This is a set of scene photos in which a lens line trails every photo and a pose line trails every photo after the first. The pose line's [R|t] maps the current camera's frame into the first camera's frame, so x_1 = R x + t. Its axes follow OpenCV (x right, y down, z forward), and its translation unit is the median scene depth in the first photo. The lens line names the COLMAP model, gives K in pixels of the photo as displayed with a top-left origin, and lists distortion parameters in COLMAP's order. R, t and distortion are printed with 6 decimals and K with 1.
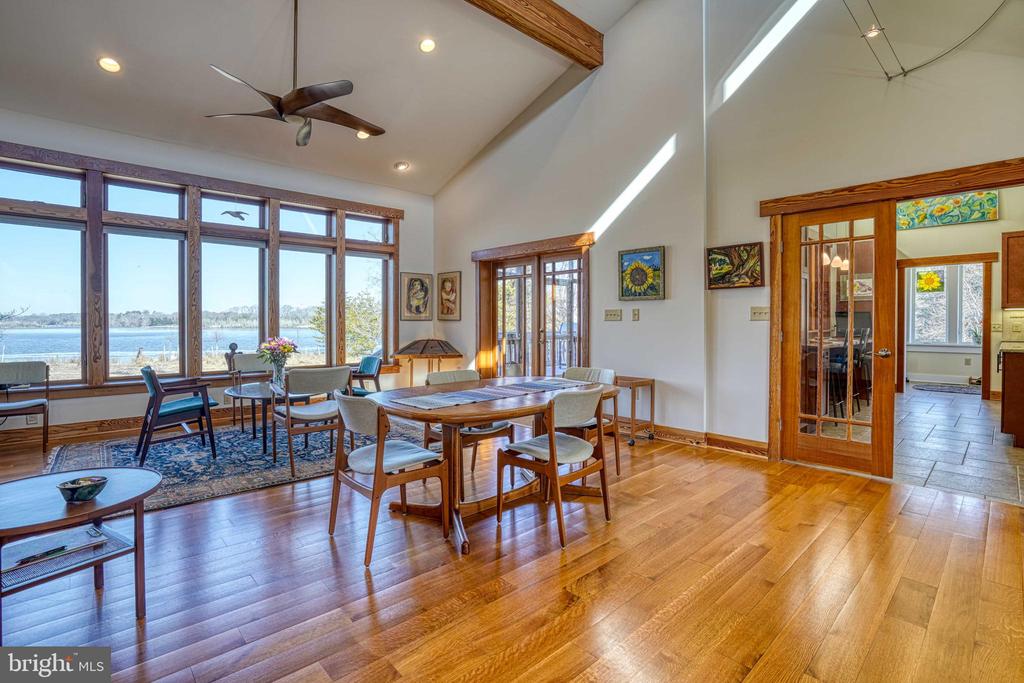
lens RADIAL K [[479.4, 0, 500.0], [0, 479.4, 325.3], [0, 0, 1]] dist [-0.052132, 0.015945]
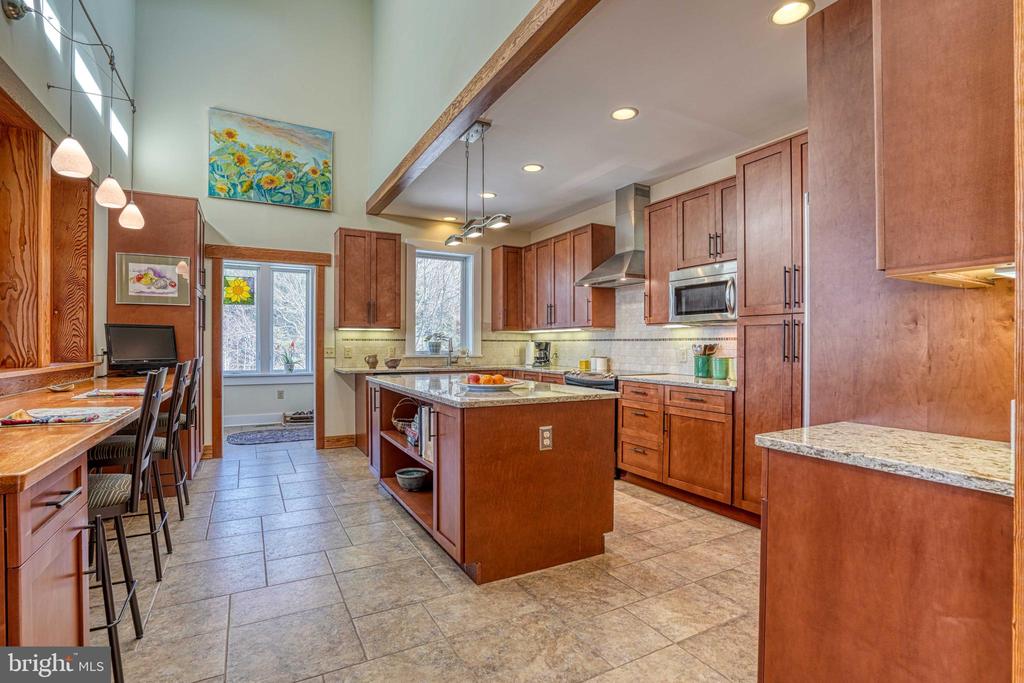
lens RADIAL K [[479.4, 0, 494.8], [0, 479.4, 348.0], [0, 0, 1]] dist [-0.052132, 0.015945]
pose [[0.248324, -0.005735, 0.968660, 0.452445], [0.001499, 0.999984, 0.005536, -0.008341], [-0.968676, 0.000077, 0.248328, 0.637786]]
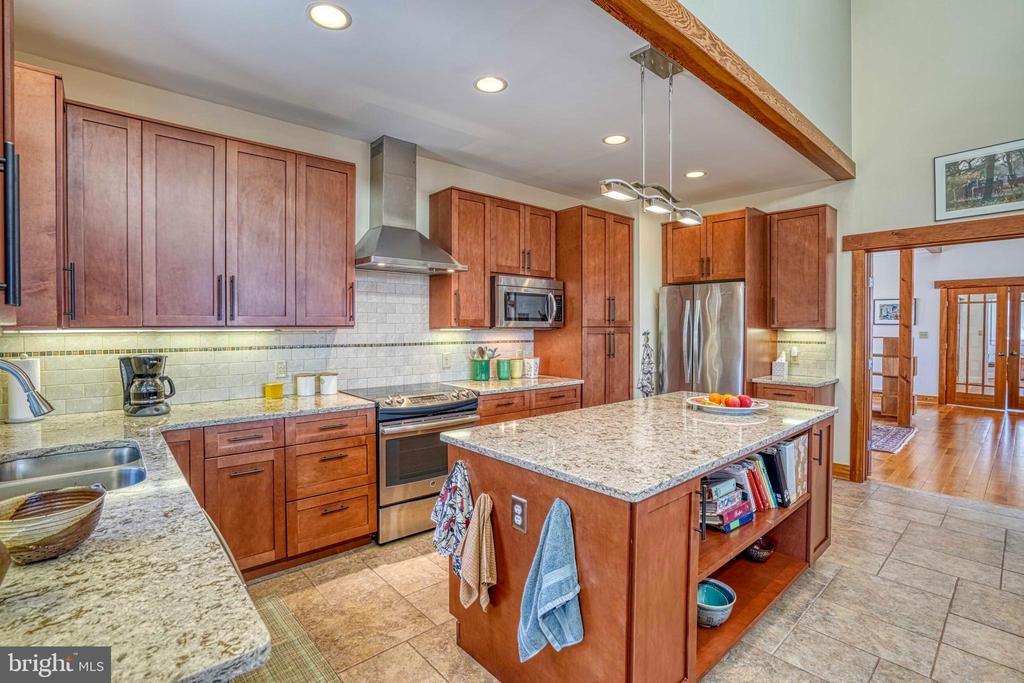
lens RADIAL K [[479.4, 0, 518.2], [0, 479.4, 330.6], [0, 0, 1]] dist [-0.052132, 0.015945]
pose [[-0.999996, -0.000825, -0.002835, 1.013884], [-0.000862, 0.999918, 0.012798, -0.037558], [0.002824, 0.012801, -0.999914, 1.115658]]
